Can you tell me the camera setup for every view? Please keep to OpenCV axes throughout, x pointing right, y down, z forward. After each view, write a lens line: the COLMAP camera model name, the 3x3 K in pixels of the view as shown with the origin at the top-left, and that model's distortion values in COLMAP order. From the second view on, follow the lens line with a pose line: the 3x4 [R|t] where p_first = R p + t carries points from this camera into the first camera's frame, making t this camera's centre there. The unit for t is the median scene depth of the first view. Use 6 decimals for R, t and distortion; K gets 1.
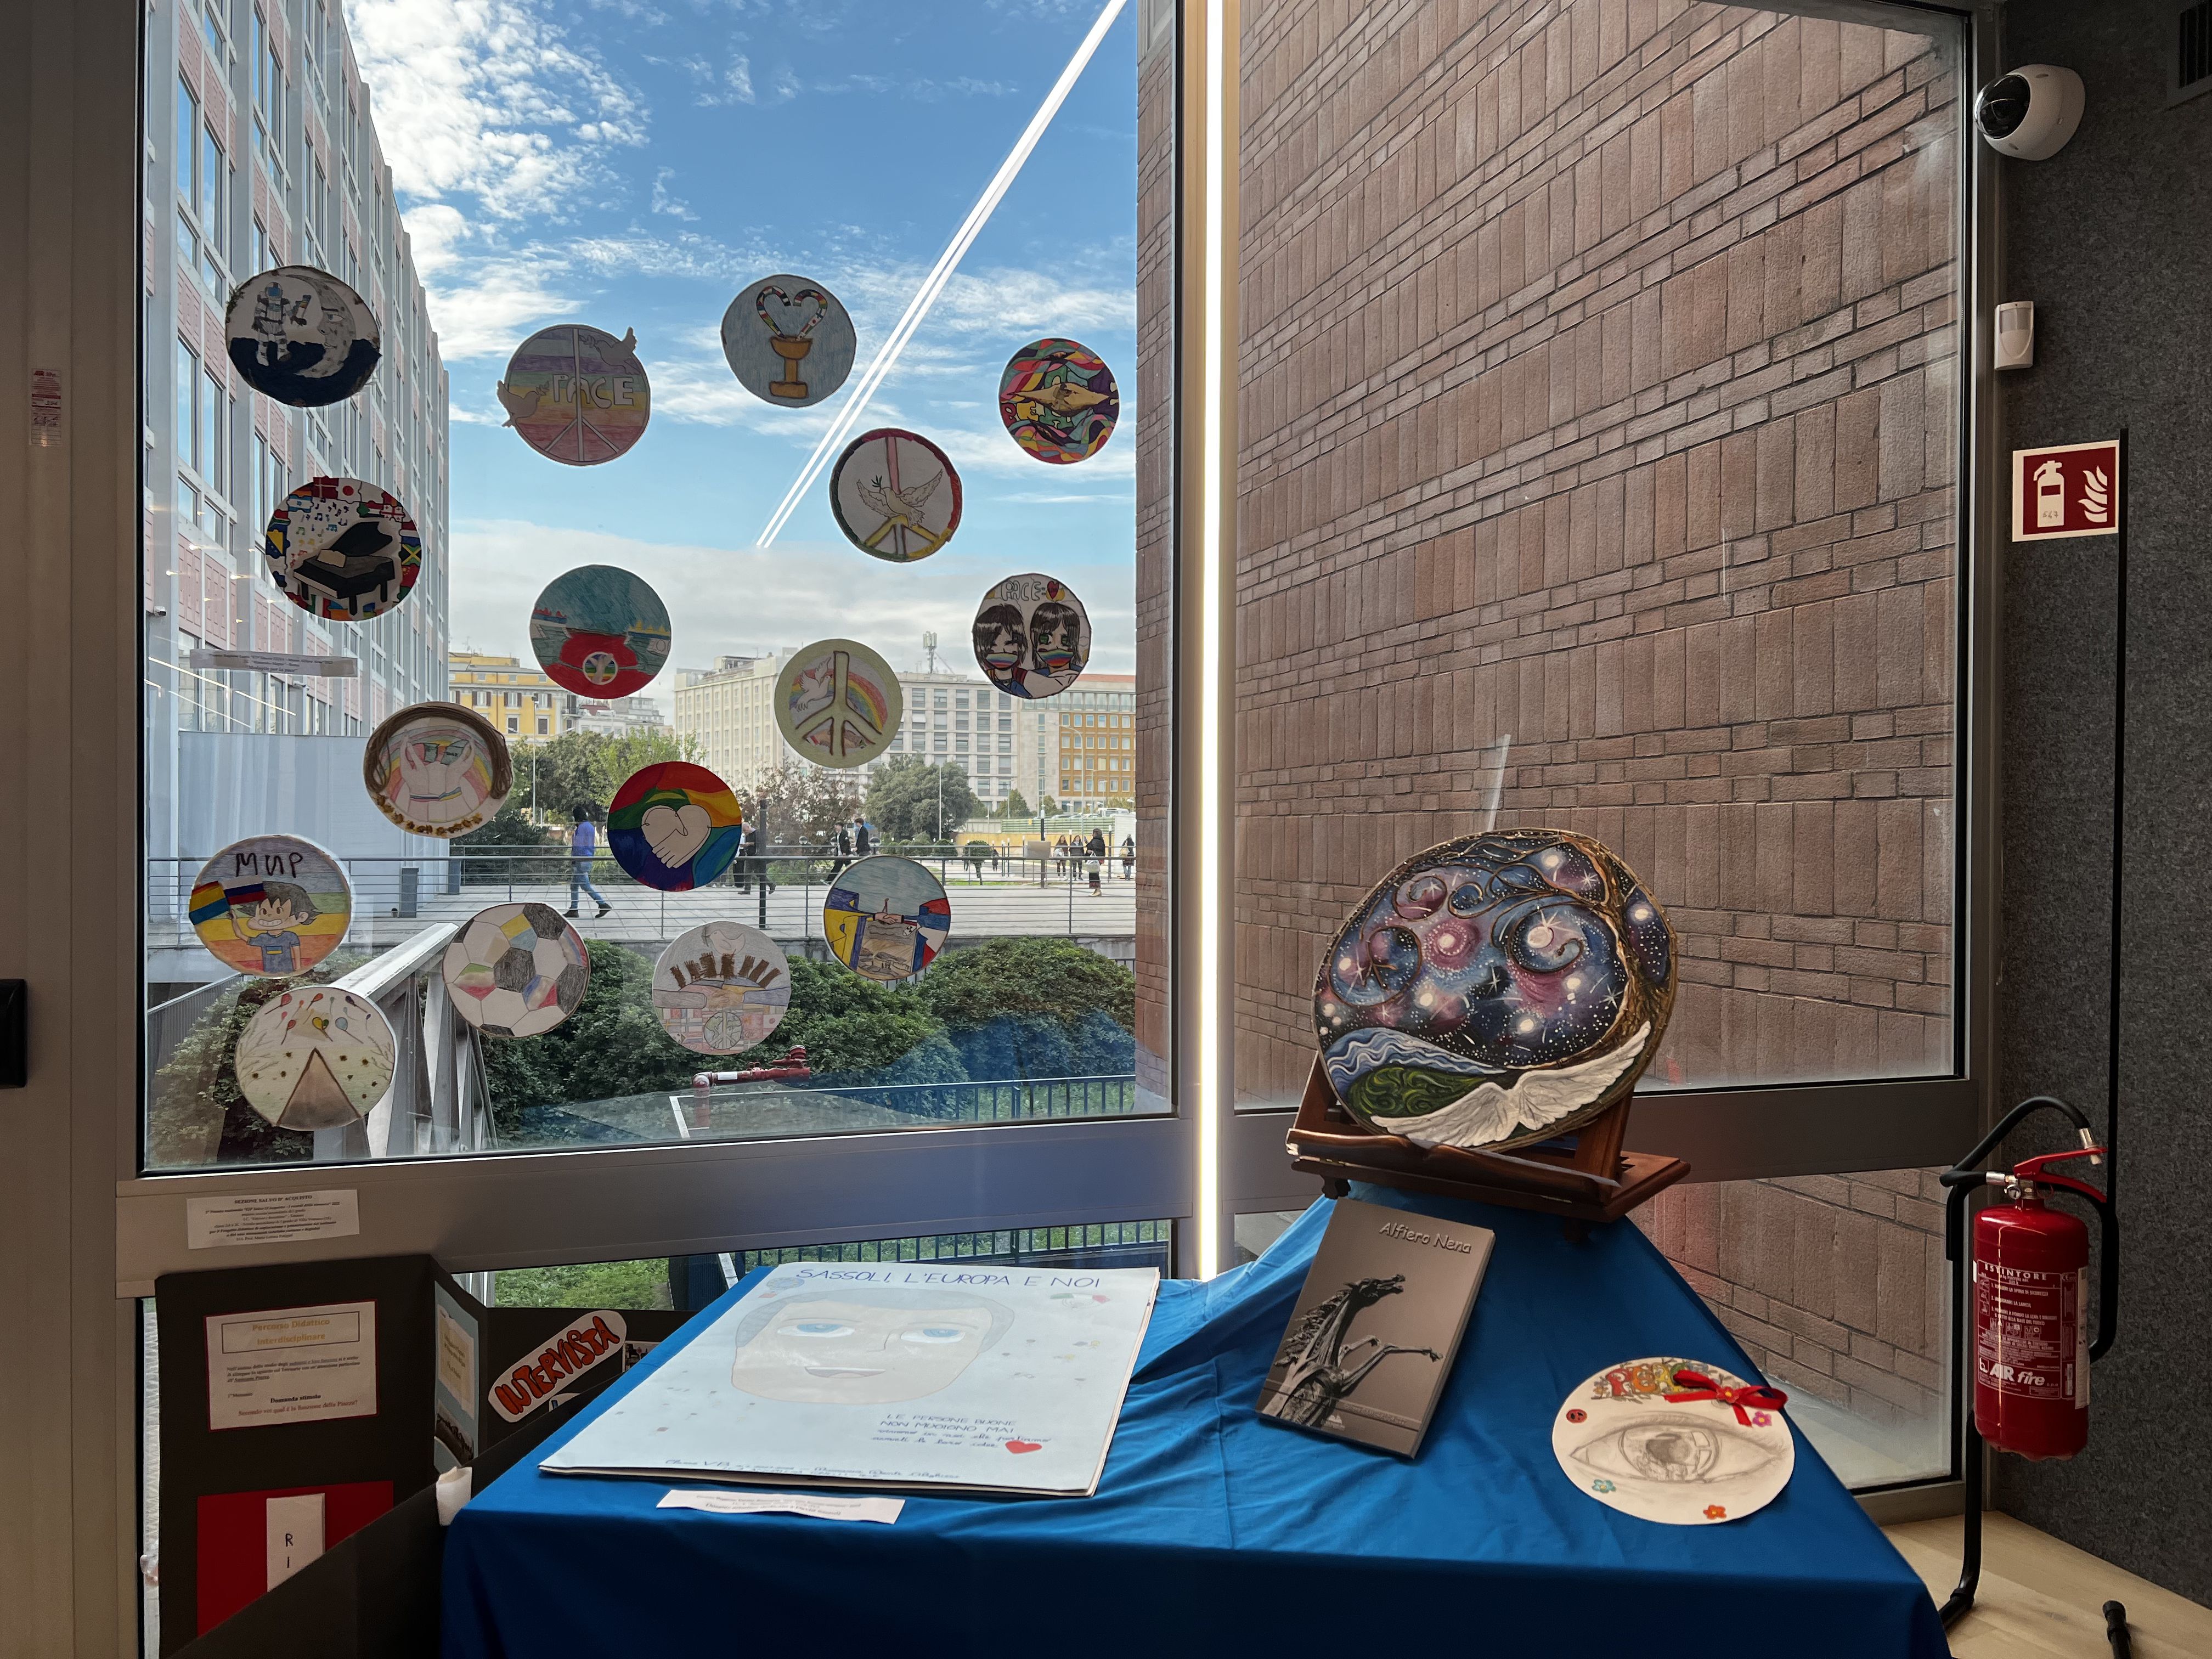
lens RADIAL K [[1640.5, 0, 1108.8], [0, 1640.5, 846.1], [0, 0, 1]] dist [0.056663, -0.063601]
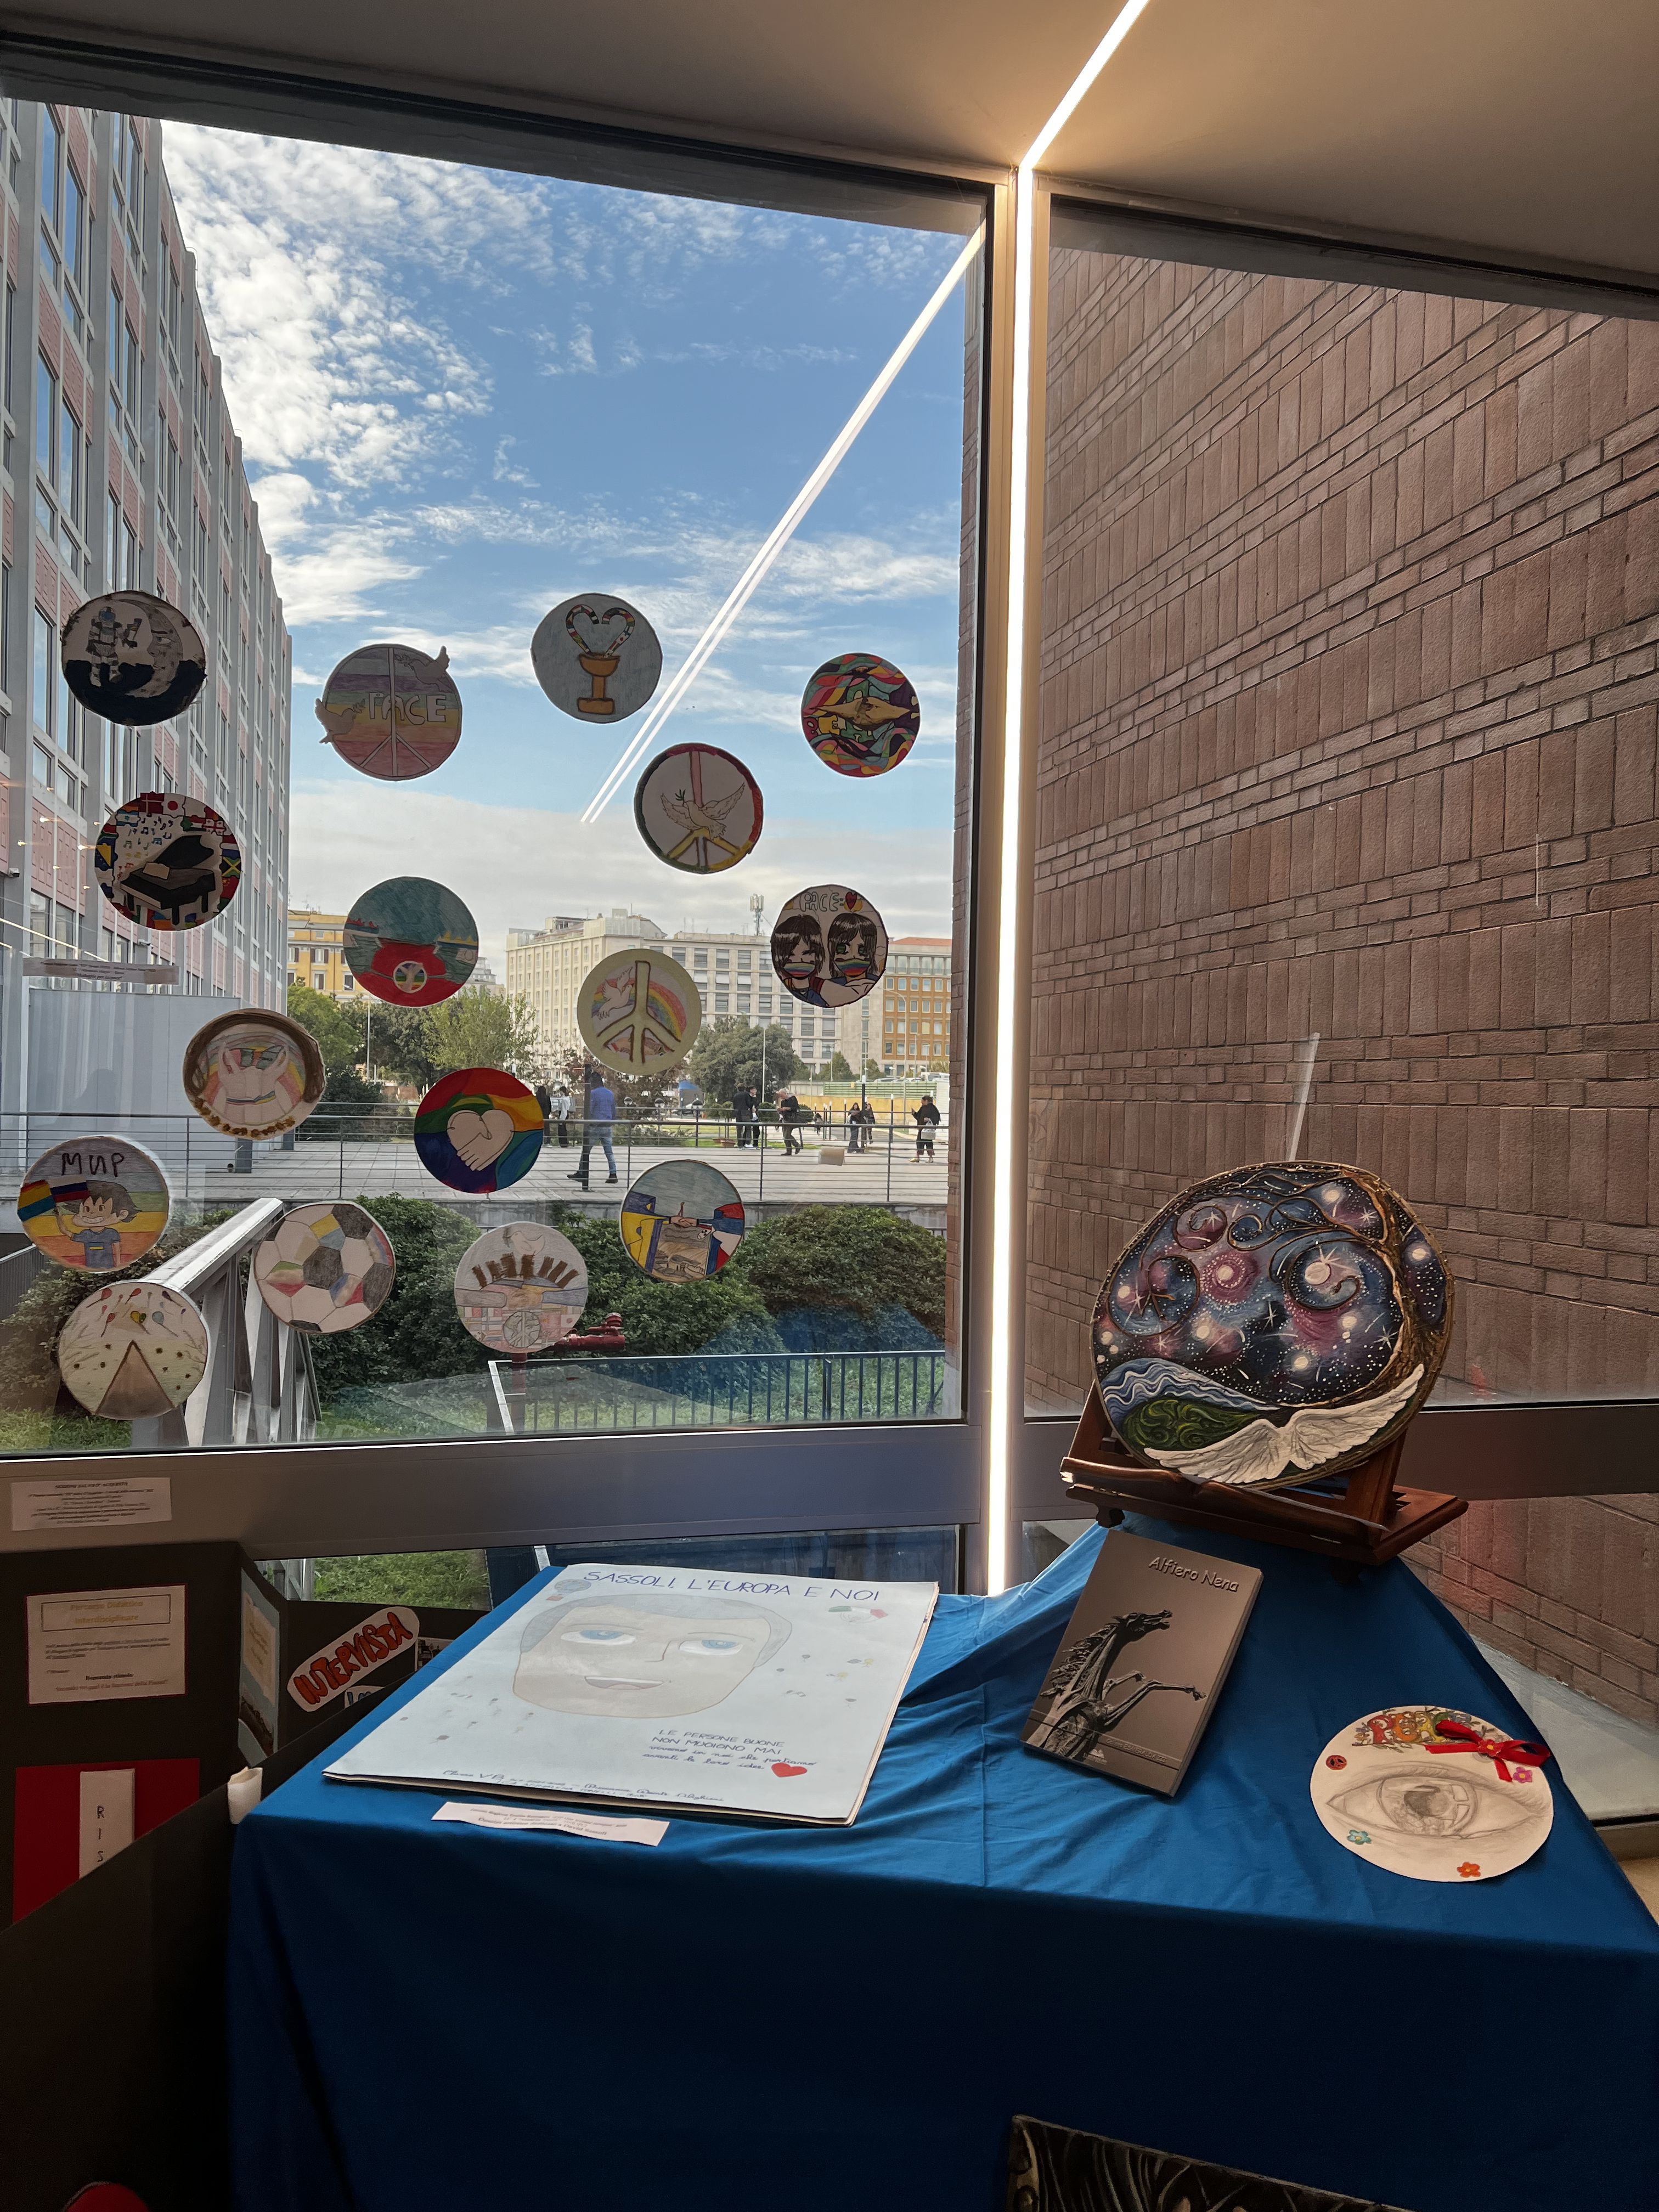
lens RADIAL K [[1640.5, 0, 842.2], [0, 1640.5, 1105.3], [0, 0, 1]] dist [0.056663, -0.063601]
pose [[0.998349, 0.016162, -0.055117, 0.020541], [-0.016308, 0.999865, -0.002212, -0.030629], [0.055074, 0.003107, 0.998477, -0.014246]]
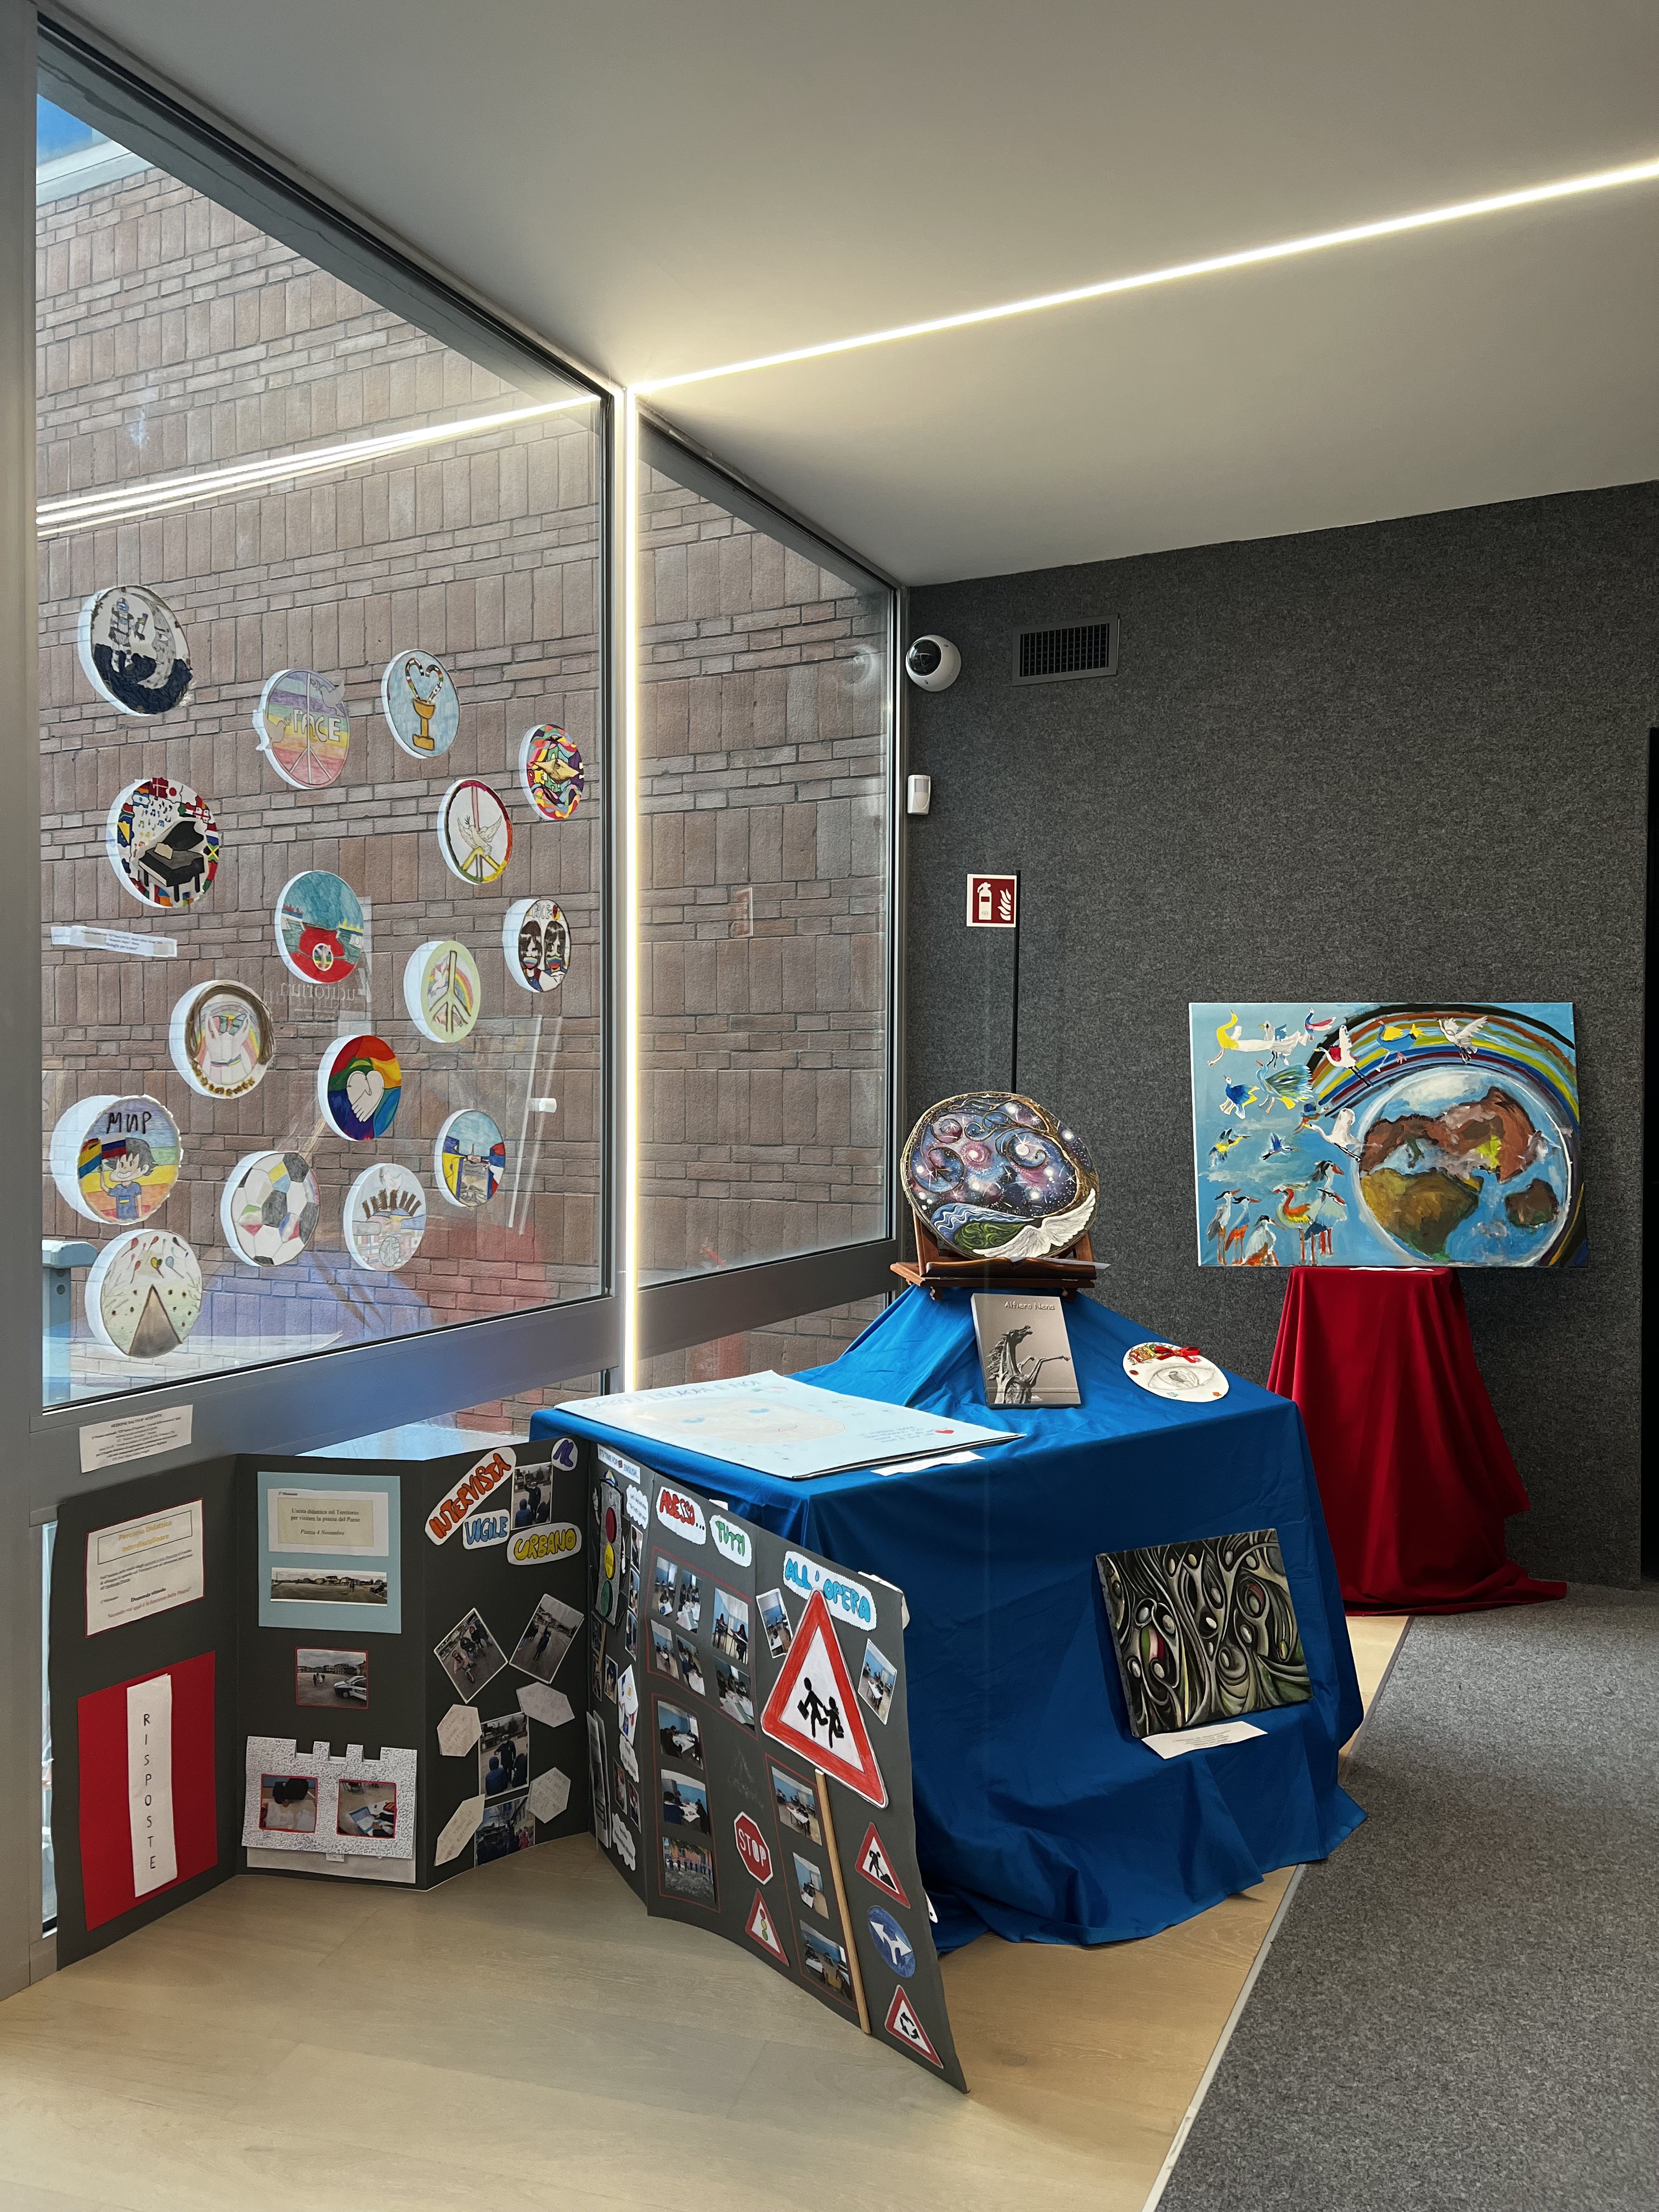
lens RADIAL K [[1640.5, 0, 809.7], [0, 1640.5, 1126.2], [0, 0, 1]] dist [0.056663, -0.063601]
pose [[0.695657, -0.015561, 0.718205, -0.967796], [0.002465, 0.999811, 0.019275, -0.006595], [-0.718369, -0.011639, 0.695564, -0.101742]]
